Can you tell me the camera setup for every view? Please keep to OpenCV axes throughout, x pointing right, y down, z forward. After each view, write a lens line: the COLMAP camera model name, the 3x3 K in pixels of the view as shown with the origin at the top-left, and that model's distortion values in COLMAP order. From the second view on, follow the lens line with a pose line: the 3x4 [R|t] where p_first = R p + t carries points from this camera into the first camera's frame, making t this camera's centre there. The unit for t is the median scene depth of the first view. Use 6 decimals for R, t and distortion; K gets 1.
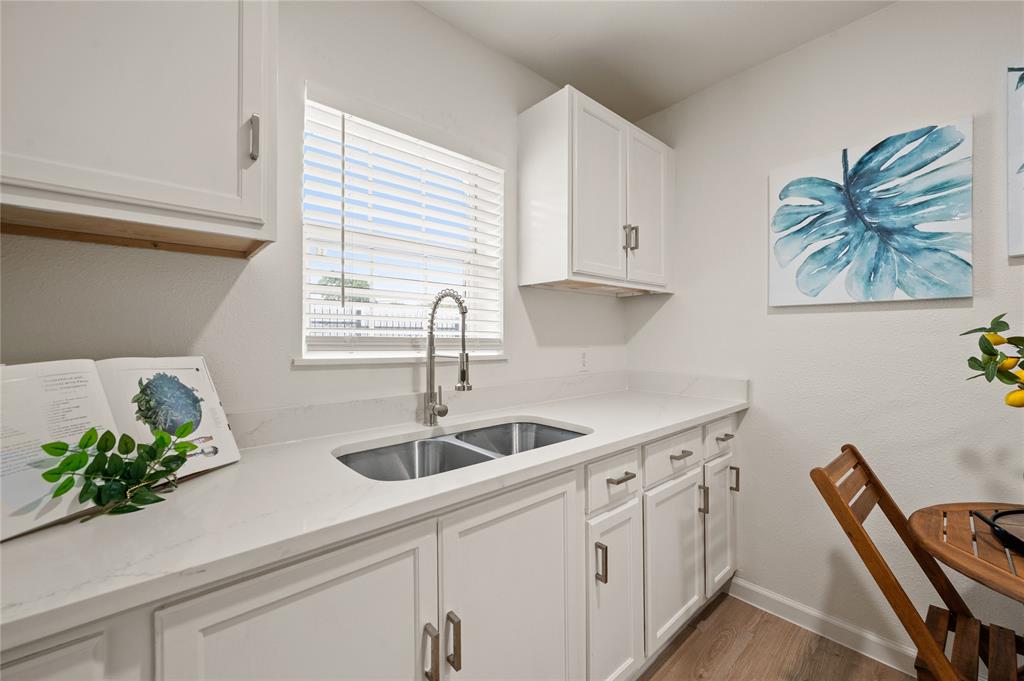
lens RADIAL K [[414.2, 0, 515.6], [0, 414.2, 335.3], [0, 0, 1]] dist [0.001160, 0.000396]
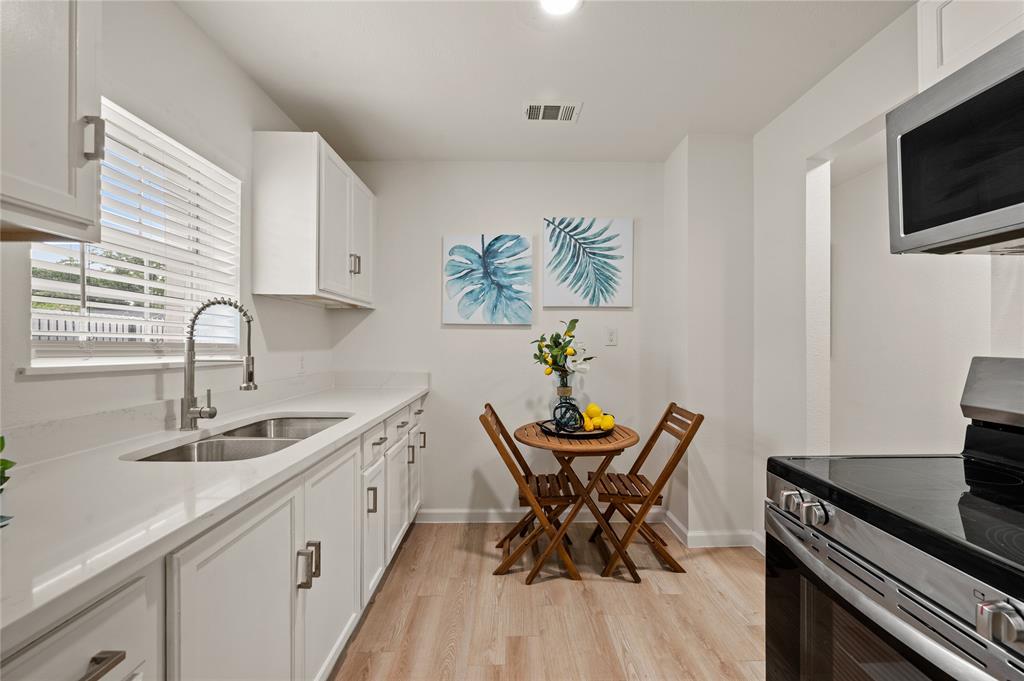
lens RADIAL K [[414.2, 0, 515.6], [0, 414.2, 335.3], [0, 0, 1]] dist [0.001160, 0.000396]
pose [[0.658387, 0.019352, 0.752431, -0.436203], [-0.012694, 0.999813, -0.014606, -0.007997], [-0.752573, 0.000065, 0.658509, -0.255484]]
